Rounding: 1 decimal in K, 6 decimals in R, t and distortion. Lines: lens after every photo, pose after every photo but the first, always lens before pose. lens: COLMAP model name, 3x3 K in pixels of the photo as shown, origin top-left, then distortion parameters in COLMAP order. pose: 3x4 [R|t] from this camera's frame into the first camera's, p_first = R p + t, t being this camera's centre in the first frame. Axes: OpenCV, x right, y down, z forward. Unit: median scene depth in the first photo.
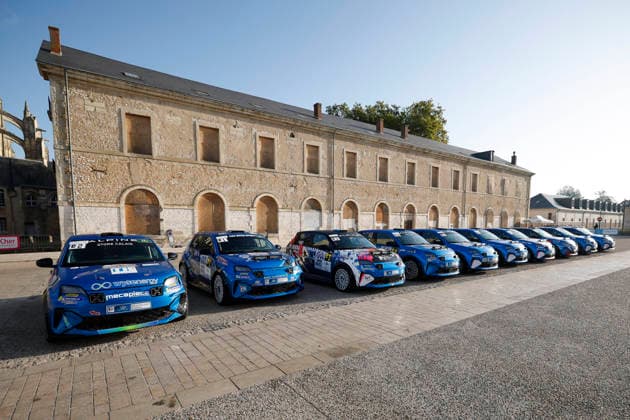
lens RADIAL K [[313.1, 0, 298.9], [0, 313.1, 254.5], [0, 0, 1]] dist [0.003576, 0.002589]
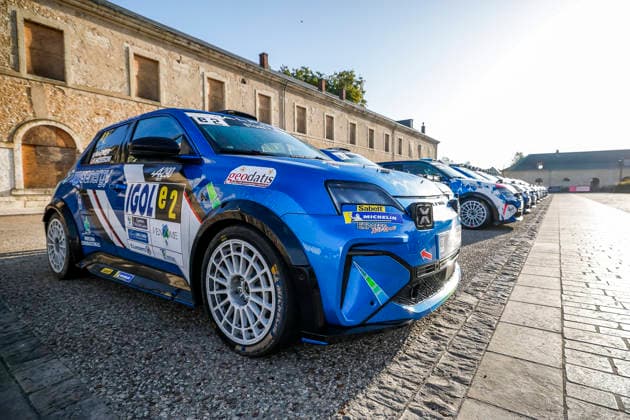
lens RADIAL K [[313.1, 0, 319.1], [0, 313.1, 207.5], [0, 0, 1]] dist [0.003576, 0.002589]
pose [[0.948499, -0.016843, 0.316333, -0.119443], [0.027213, 0.999226, -0.028393, 0.018531], [-0.315610, 0.035539, 0.948223, 0.092781]]
